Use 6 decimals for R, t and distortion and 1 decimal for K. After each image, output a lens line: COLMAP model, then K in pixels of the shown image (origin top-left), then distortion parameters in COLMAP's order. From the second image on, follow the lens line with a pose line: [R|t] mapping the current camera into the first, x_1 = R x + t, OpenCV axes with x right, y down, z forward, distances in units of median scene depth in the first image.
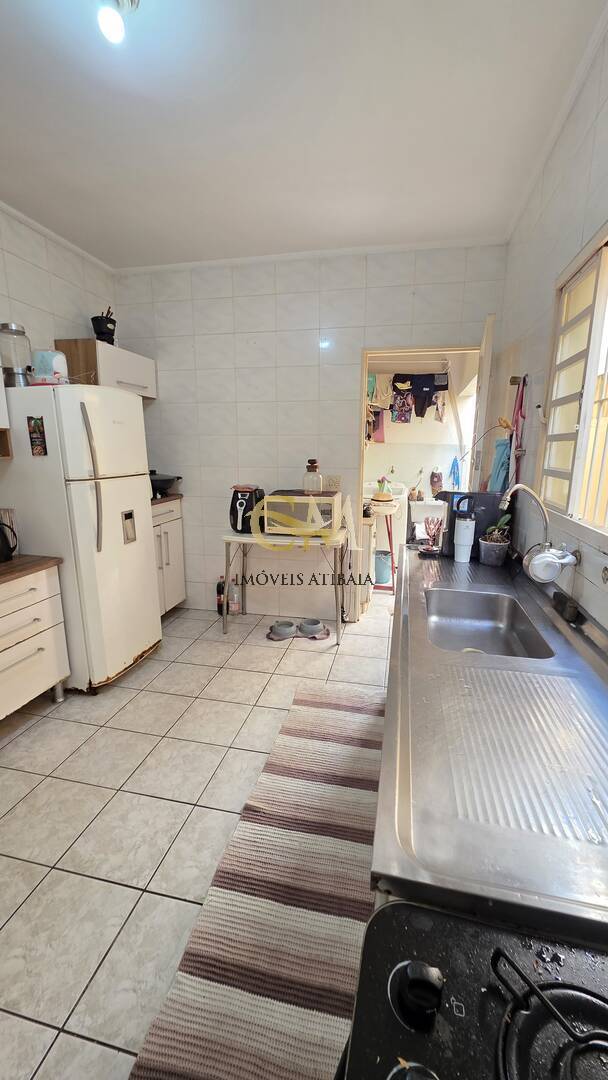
lens RADIAL K [[427.0, 0, 305.4], [0, 427.0, 538.9], [0, 0, 1]] dist [0.005157, 0.000629]
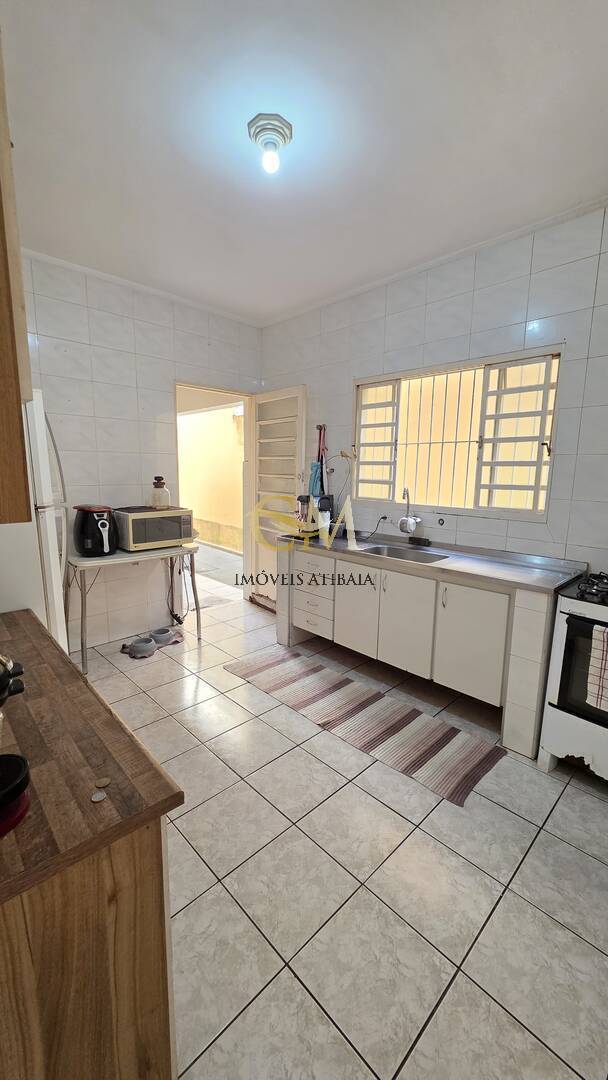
lens RADIAL K [[427.0, 0, 303.8], [0, 427.0, 539.9], [0, 0, 1]] dist [0.005157, 0.000629]
pose [[0.551830, -0.136909, 0.822642, -0.743442], [0.161720, 0.985275, 0.055493, -0.032125], [-0.818126, 0.102415, 0.565846, 0.121837]]
